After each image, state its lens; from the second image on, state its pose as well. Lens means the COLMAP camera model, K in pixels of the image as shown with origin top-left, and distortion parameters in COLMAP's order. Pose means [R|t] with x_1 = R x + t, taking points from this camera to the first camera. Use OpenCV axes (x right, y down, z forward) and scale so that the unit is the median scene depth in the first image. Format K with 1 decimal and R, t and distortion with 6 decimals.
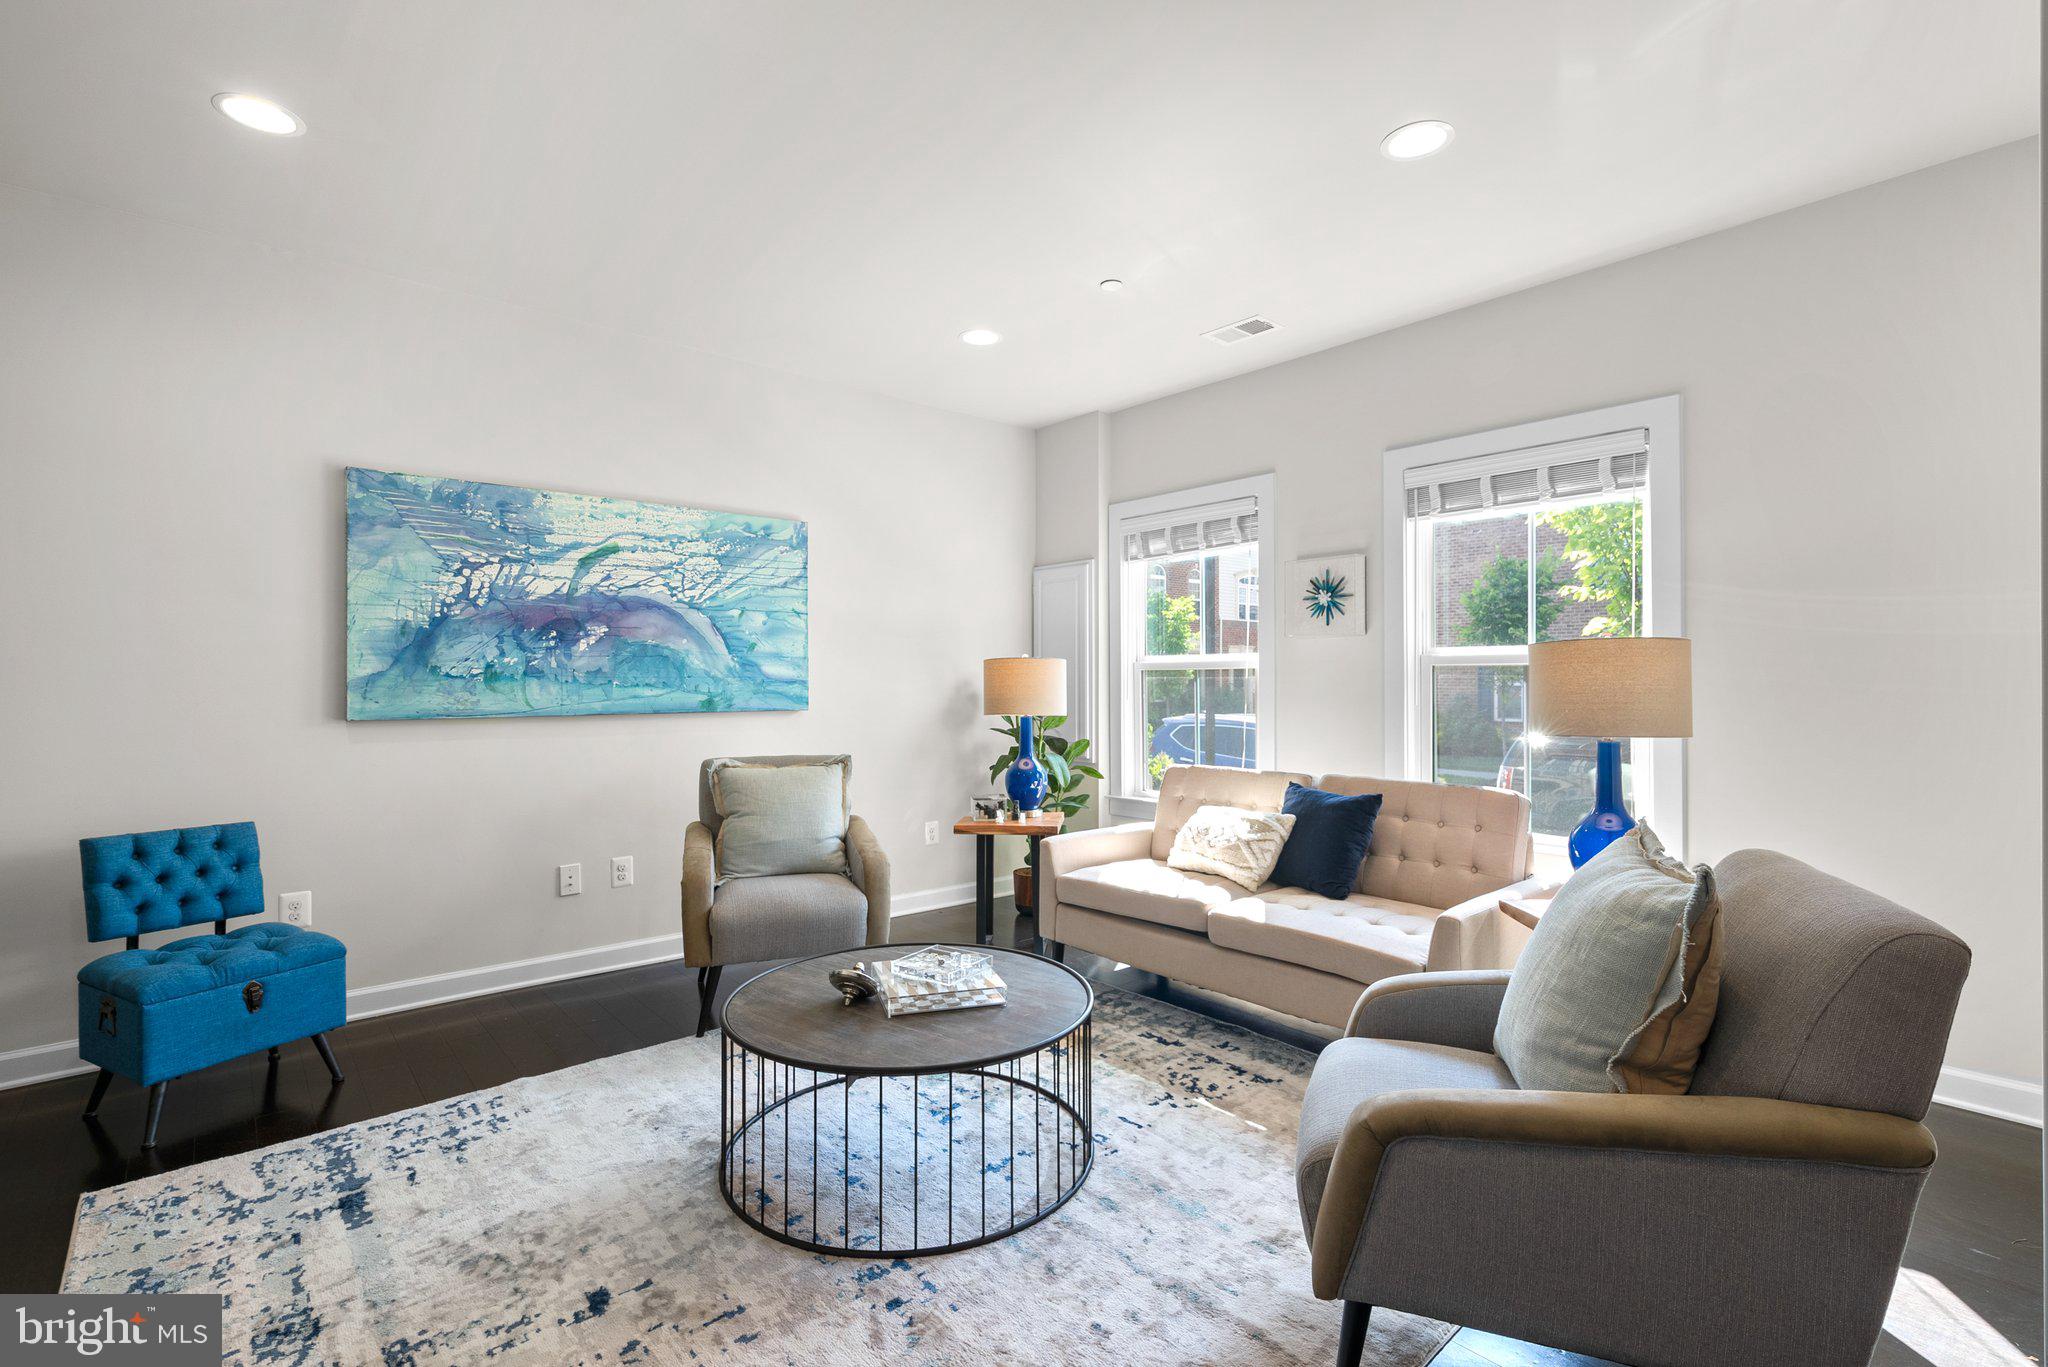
lens RADIAL K [[940.1, 0, 1046.5], [0, 940.1, 665.4], [0, 0, 1]] dist [-0.011392, 0.001028]
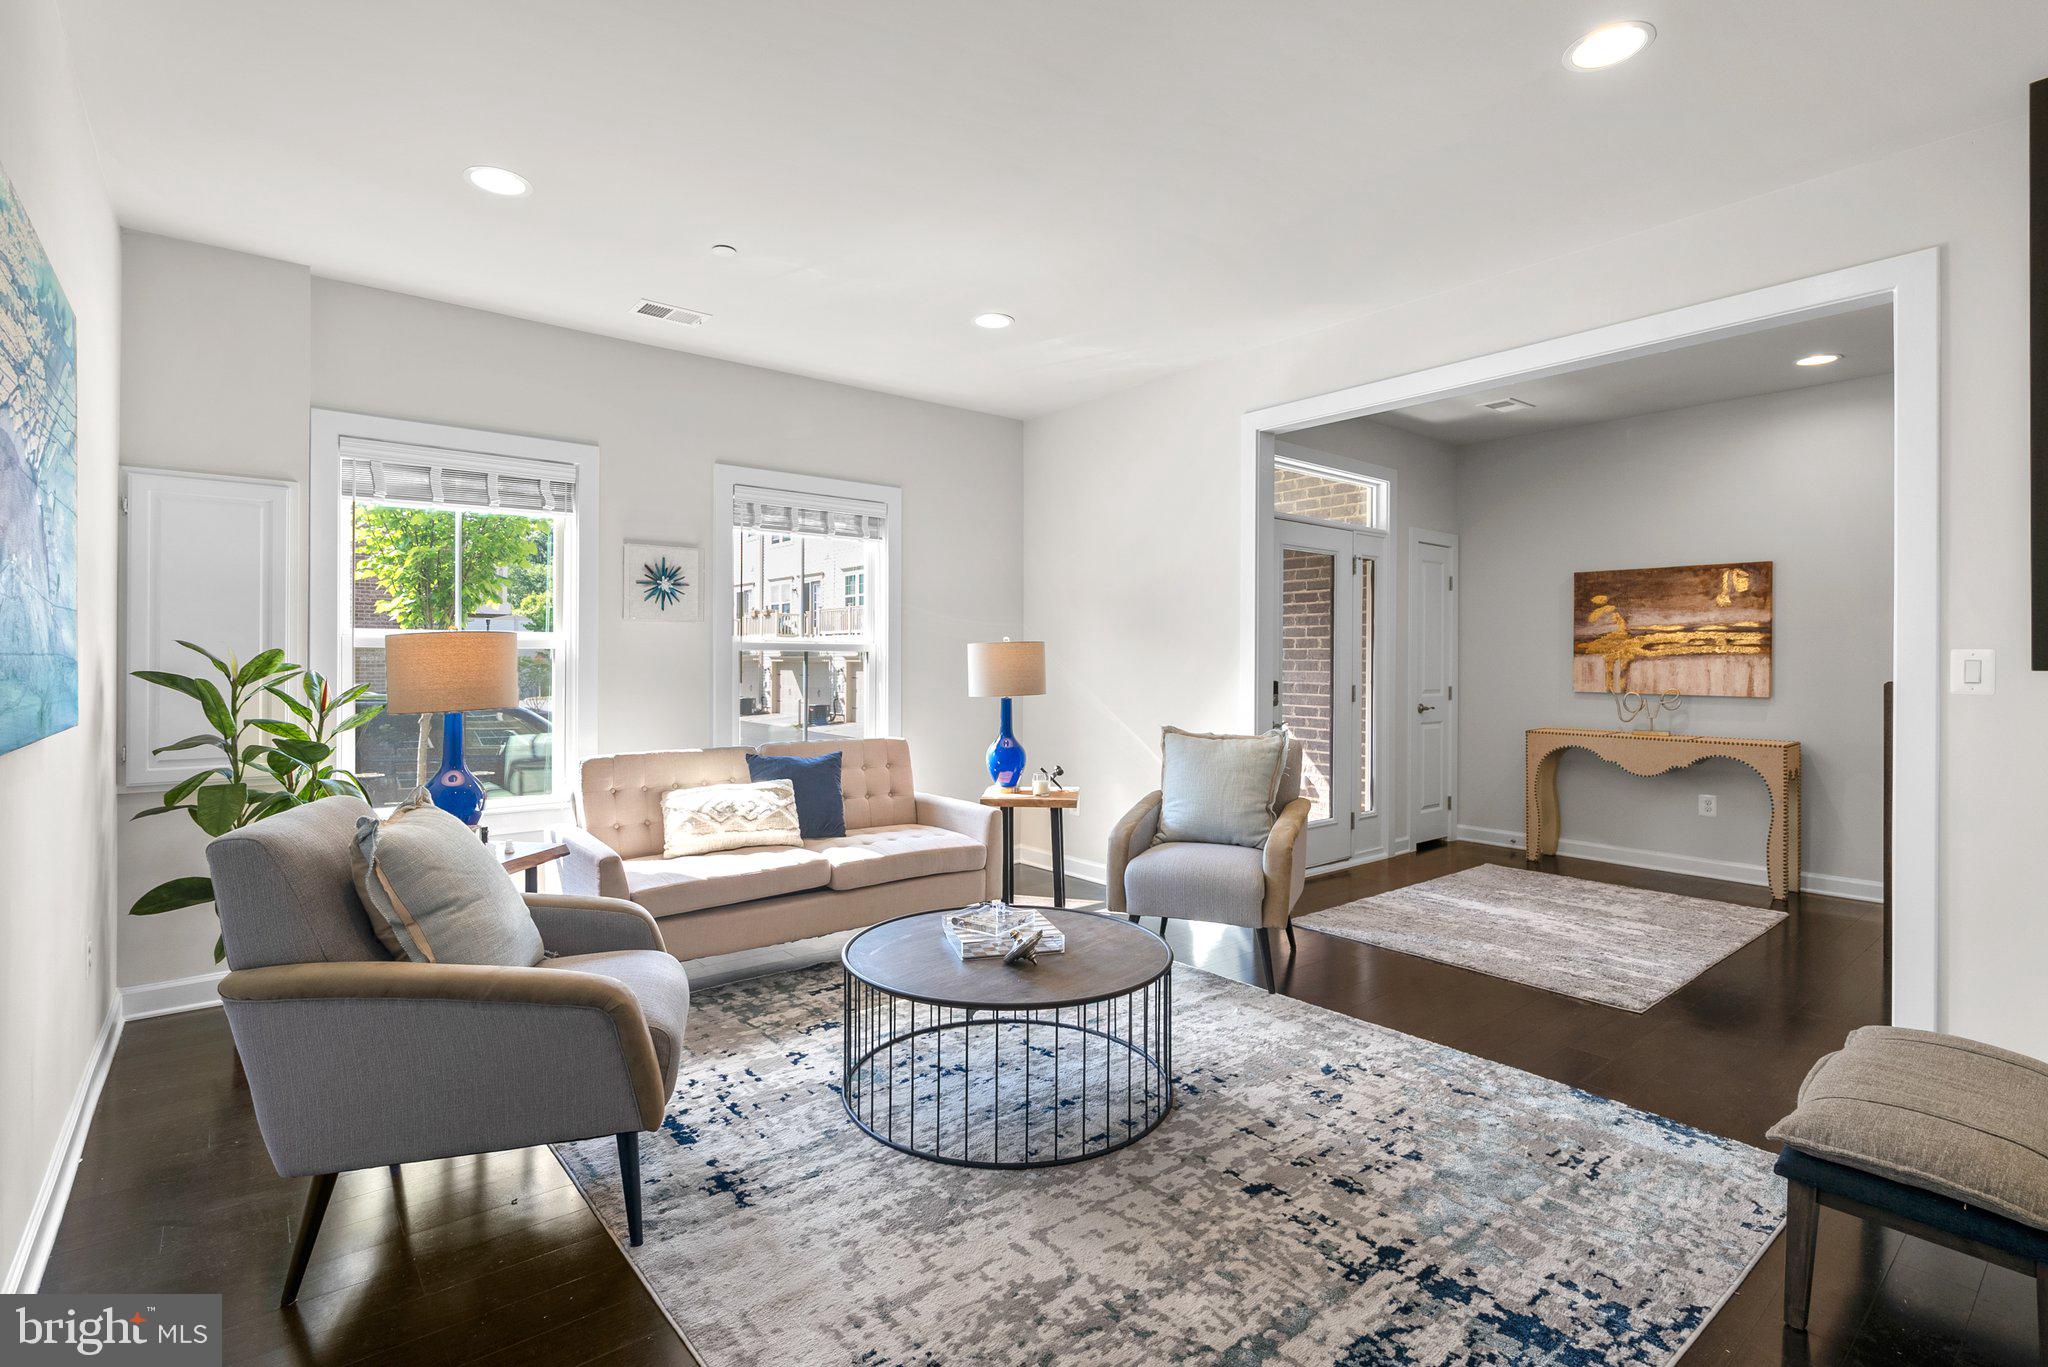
lens RADIAL K [[940.1, 0, 1027.6], [0, 940.1, 661.2], [0, 0, 1]] dist [-0.011392, 0.001028]
pose [[0.038565, 0.000389, 0.999256, -0.804623], [-0.021567, 0.999767, 0.000444, 0.005494], [-0.999023, -0.021568, 0.038565, 0.601974]]
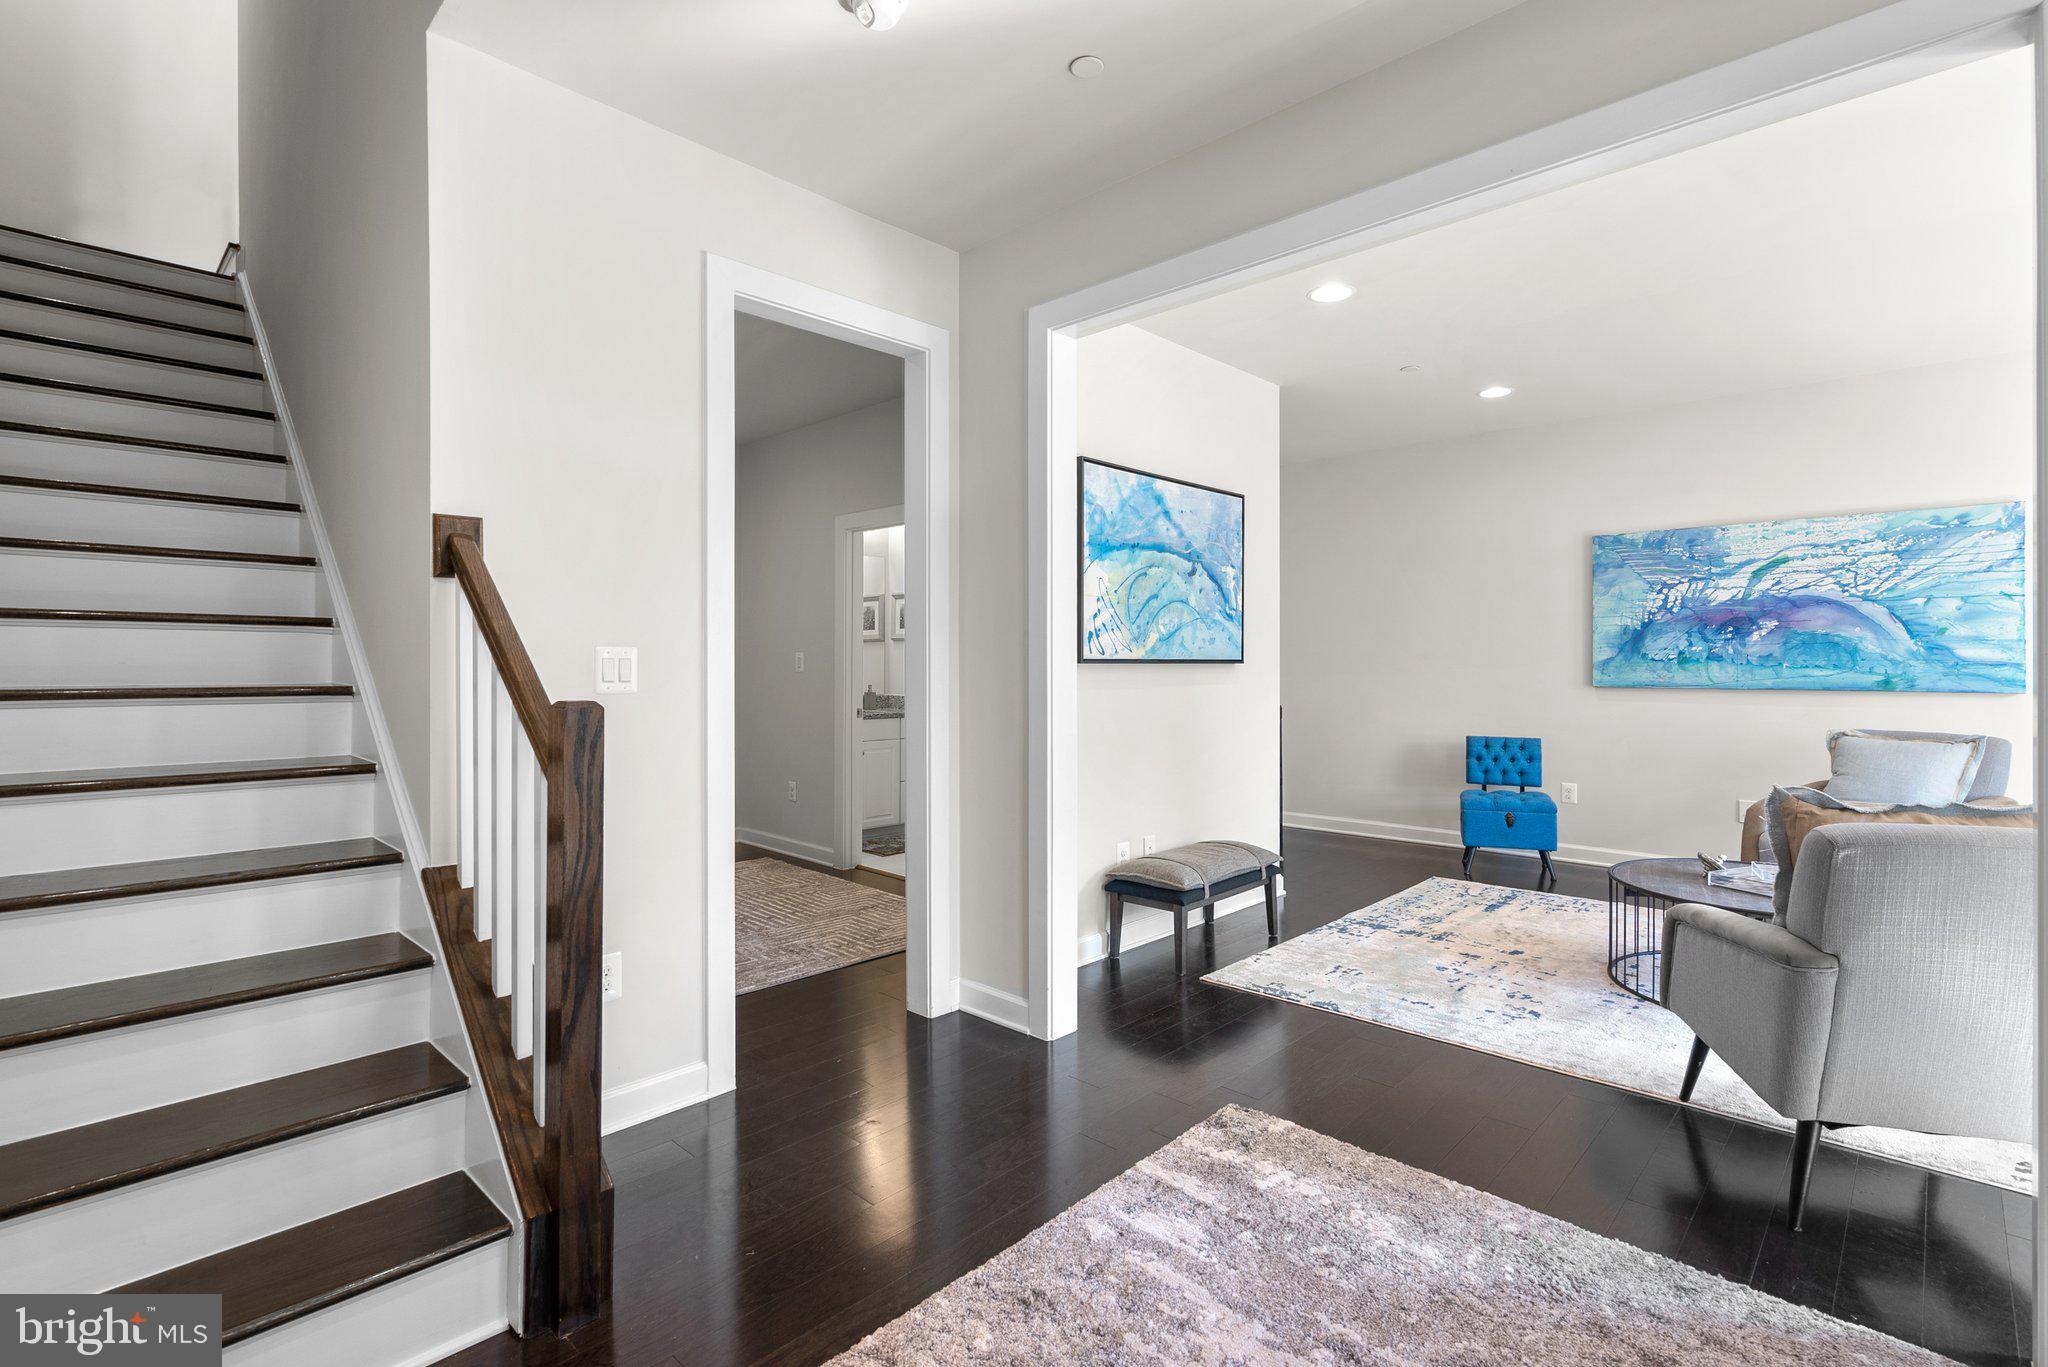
lens RADIAL K [[940.1, 0, 1034.0], [0, 940.1, 669.1], [0, 0, 1]] dist [-0.011392, 0.001028]
pose [[0.086341, 0.012013, -0.996193, 0.754025], [0.019435, 0.999717, 0.013740, -0.013336], [0.996076, -0.020547, 0.086083, -0.137301]]
